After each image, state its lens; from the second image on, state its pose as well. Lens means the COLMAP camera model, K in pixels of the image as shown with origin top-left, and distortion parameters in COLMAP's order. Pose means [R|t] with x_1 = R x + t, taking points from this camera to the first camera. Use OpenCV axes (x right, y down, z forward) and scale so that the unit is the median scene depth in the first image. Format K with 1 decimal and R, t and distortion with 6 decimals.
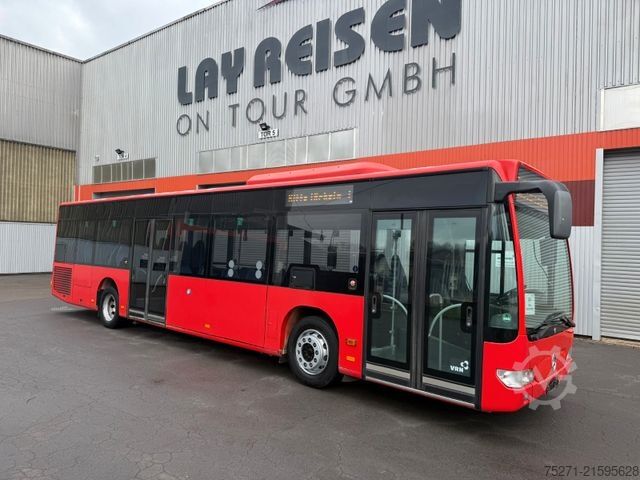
lens RADIAL K [[446.2, 0, 318.2], [0, 446.2, 238.8], [0, 0, 1]] dist [0.061622, -0.065061]
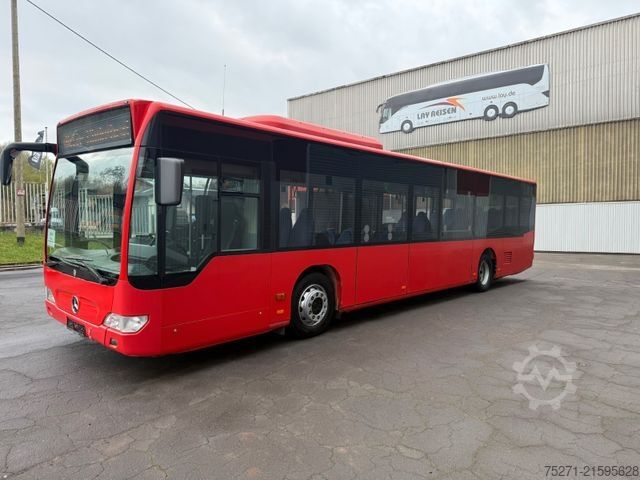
lens RADIAL K [[446.2, 0, 318.2], [0, 446.2, 238.8], [0, 0, 1]] dist [0.061622, -0.065061]
pose [[-0.028022, 0.006889, -0.999584, 0.572384], [0.014888, 0.999868, 0.006473, 0.049337], [0.999496, -0.014700, -0.028121, 0.588519]]
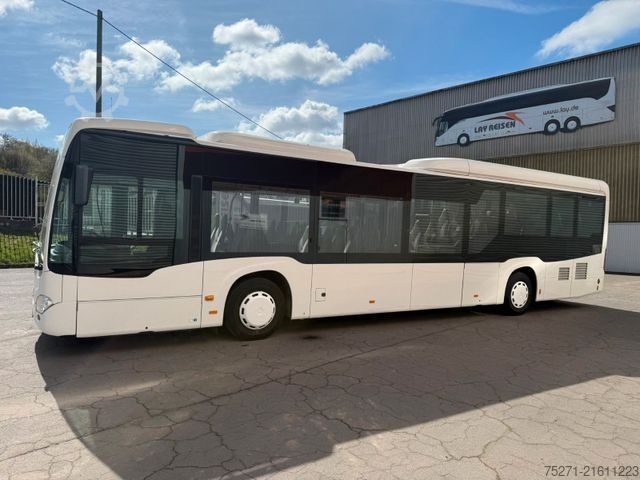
lens RADIAL K [[446.2, 0, 318.2], [0, 446.2, 238.8], [0, 0, 1]] dist [0.061622, -0.065061]
pose [[-0.146438, -0.018495, -0.989047, 0.644649], [-0.021370, 0.999651, -0.015529, 0.048252], [0.988989, 0.018862, -0.146782, 0.609754]]
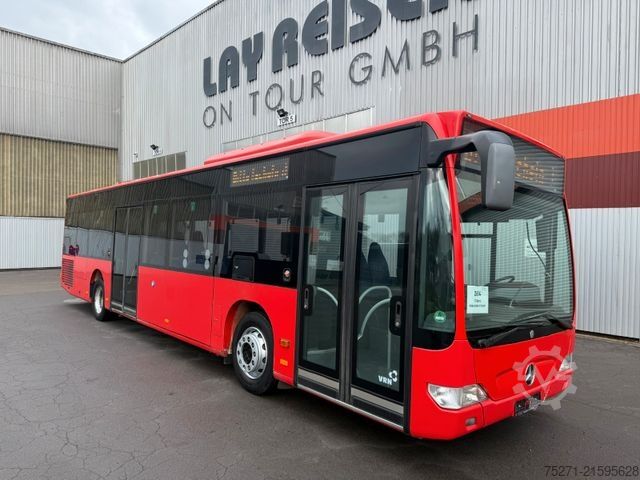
lens RADIAL K [[446.2, 0, 318.2], [0, 446.2, 238.8], [0, 0, 1]] dist [0.061622, -0.065061]
pose [[0.989629, -0.011175, -0.143213, 0.110927], [0.012974, 0.999848, 0.011631, 0.010618], [0.143061, -0.013368, 0.989624, 0.073739]]
